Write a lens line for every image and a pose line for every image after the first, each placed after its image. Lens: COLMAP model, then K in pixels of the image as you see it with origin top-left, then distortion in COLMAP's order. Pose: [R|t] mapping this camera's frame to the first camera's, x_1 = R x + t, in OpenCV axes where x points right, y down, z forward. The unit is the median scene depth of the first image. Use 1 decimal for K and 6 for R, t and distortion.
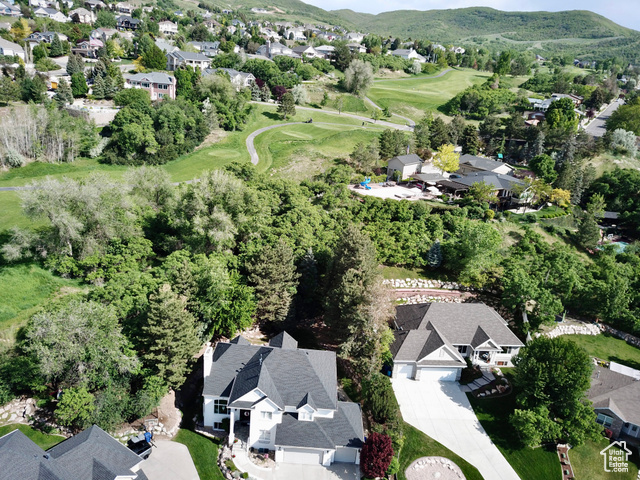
lens RADIAL K [[494.6, 0, 320.0], [0, 494.6, 240.0], [0, 0, 1]] dist [0.005083, -0.003828]
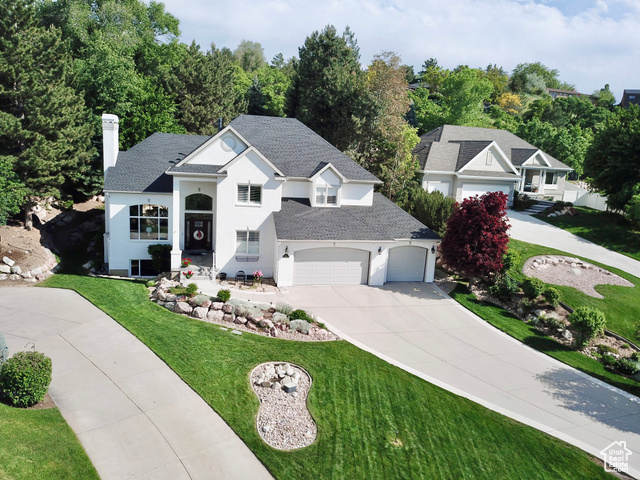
lens RADIAL K [[494.6, 0, 320.0], [0, 494.6, 240.0], [0, 0, 1]] dist [0.005083, -0.003828]
pose [[0.966057, -0.074913, 0.247228, -0.103498], [0.108296, 0.986316, -0.124307, 0.292015], [-0.234533, 0.146861, 0.960951, 0.326731]]
